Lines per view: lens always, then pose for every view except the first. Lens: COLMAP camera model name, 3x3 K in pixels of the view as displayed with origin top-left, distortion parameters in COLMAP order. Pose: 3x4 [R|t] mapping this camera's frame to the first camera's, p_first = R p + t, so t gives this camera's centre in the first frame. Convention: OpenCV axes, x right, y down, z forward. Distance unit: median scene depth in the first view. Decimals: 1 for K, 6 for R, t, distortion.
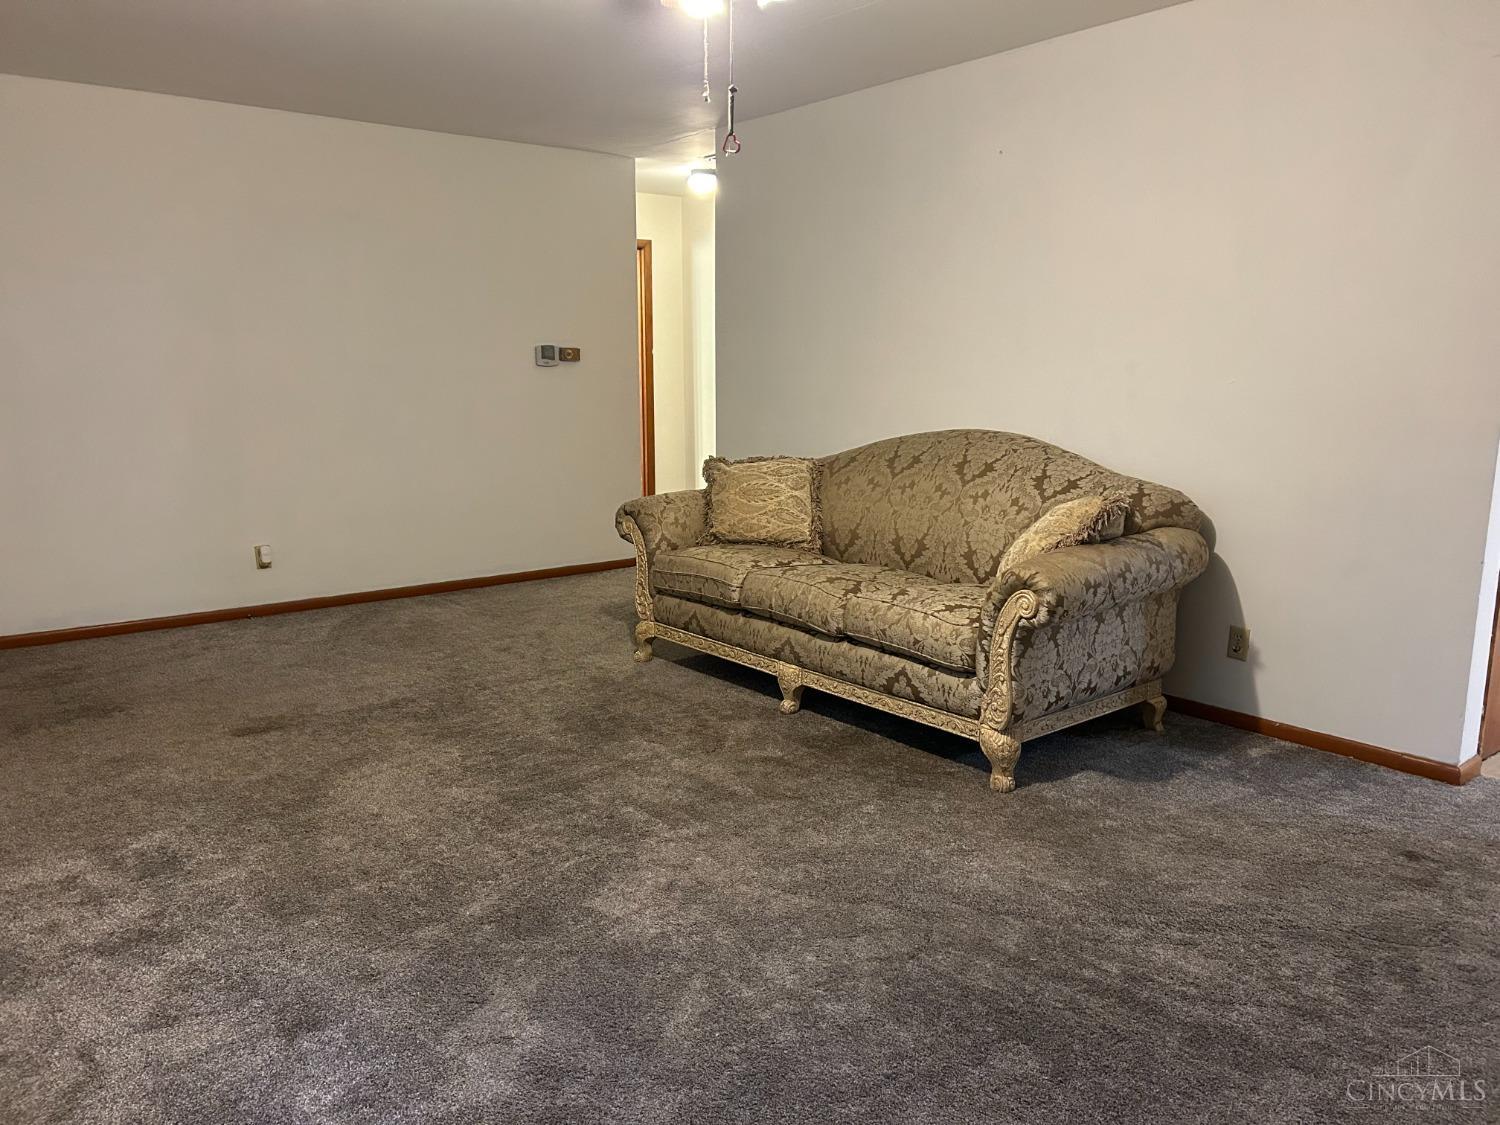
lens RADIAL K [[1129.6, 0, 748.4], [0, 1129.6, 564.8], [0, 0, 1]] dist [-0.002054, -0.000707]
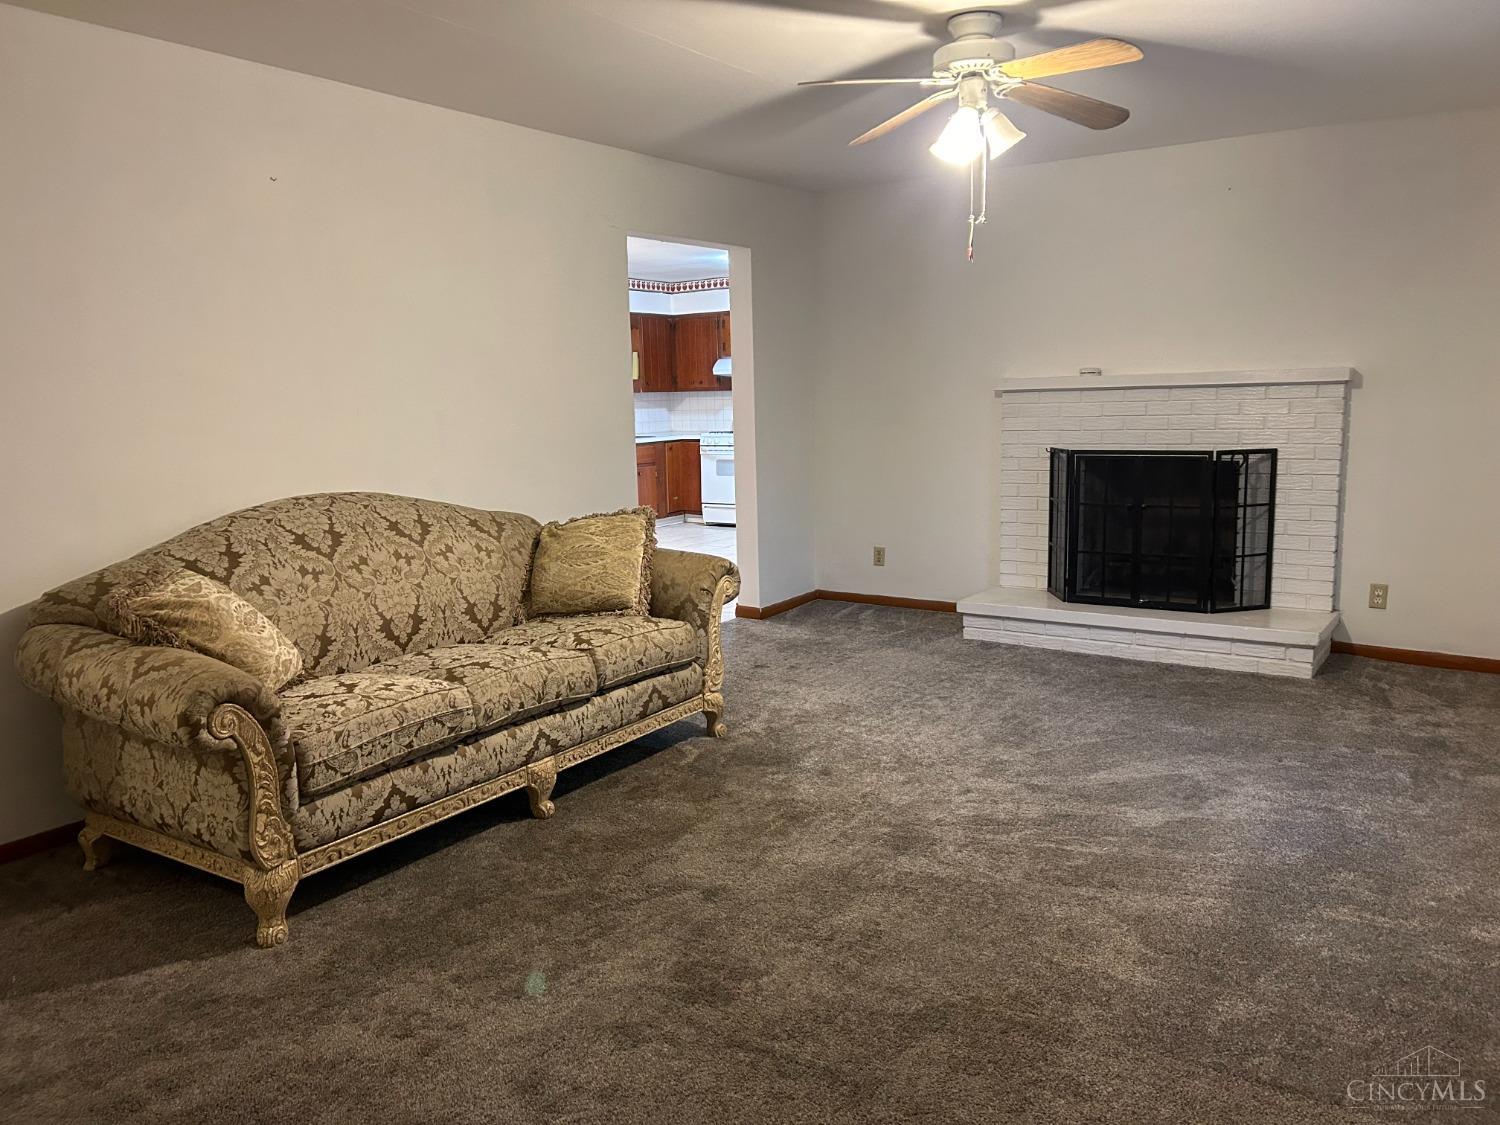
lens RADIAL K [[1129.6, 0, 748.7], [0, 1129.6, 560.6], [0, 0, 1]] dist [-0.002054, -0.000707]
pose [[-0.299674, -0.131782, 0.944896, -0.788678], [0.194381, 0.961205, 0.195705, -0.192435], [-0.934030, 0.242317, -0.262432, 1.017295]]
